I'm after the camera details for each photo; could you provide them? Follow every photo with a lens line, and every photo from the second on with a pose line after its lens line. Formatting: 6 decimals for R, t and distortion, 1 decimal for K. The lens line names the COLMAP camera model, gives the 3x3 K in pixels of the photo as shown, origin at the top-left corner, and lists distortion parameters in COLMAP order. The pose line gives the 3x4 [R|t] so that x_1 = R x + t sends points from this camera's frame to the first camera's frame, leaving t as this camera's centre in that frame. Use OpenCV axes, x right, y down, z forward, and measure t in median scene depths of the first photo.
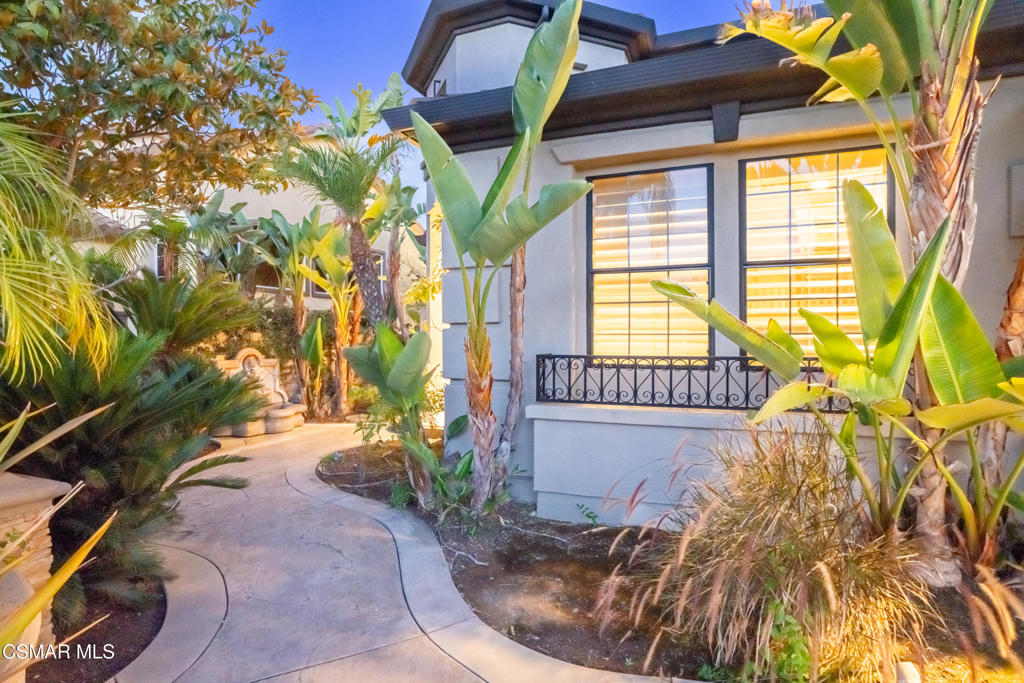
lens RADIAL K [[560.2, 0, 513.7], [0, 560.2, 325.8], [0, 0, 1]] dist [-0.000636, 0.000044]
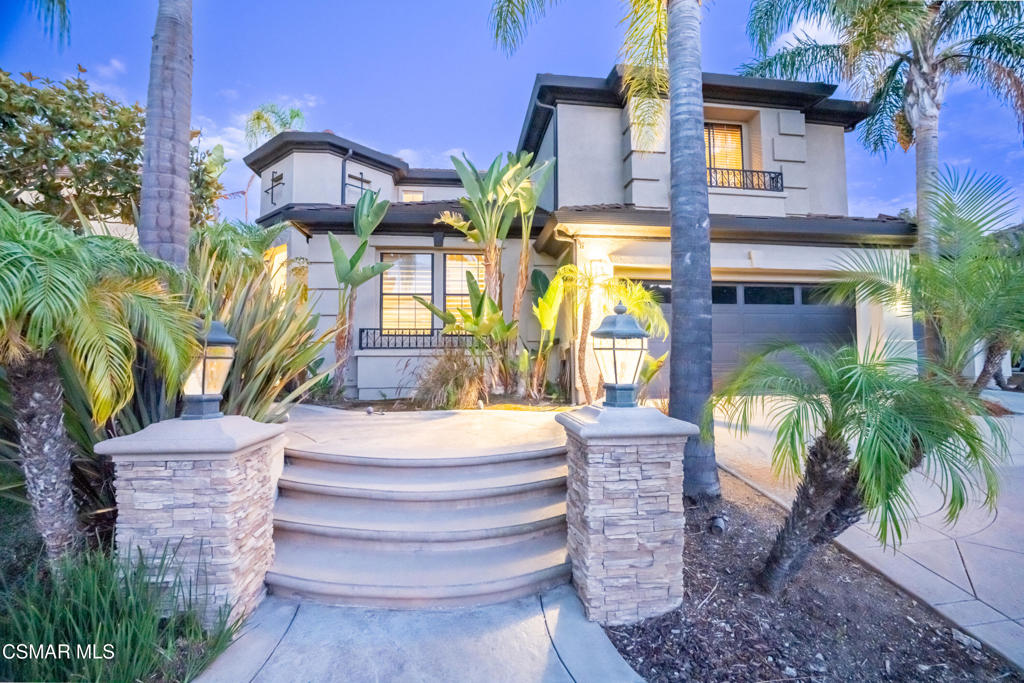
lens RADIAL K [[472.8, 0, 518.0], [0, 472.8, 340.9], [0, 0, 1]] dist [-0.071758, 0.028709]
pose [[0.874407, 0.015787, 0.484937, -0.330597], [-0.004683, 0.999699, -0.024101, 0.149476], [-0.485171, 0.018803, 0.874217, -1.017677]]
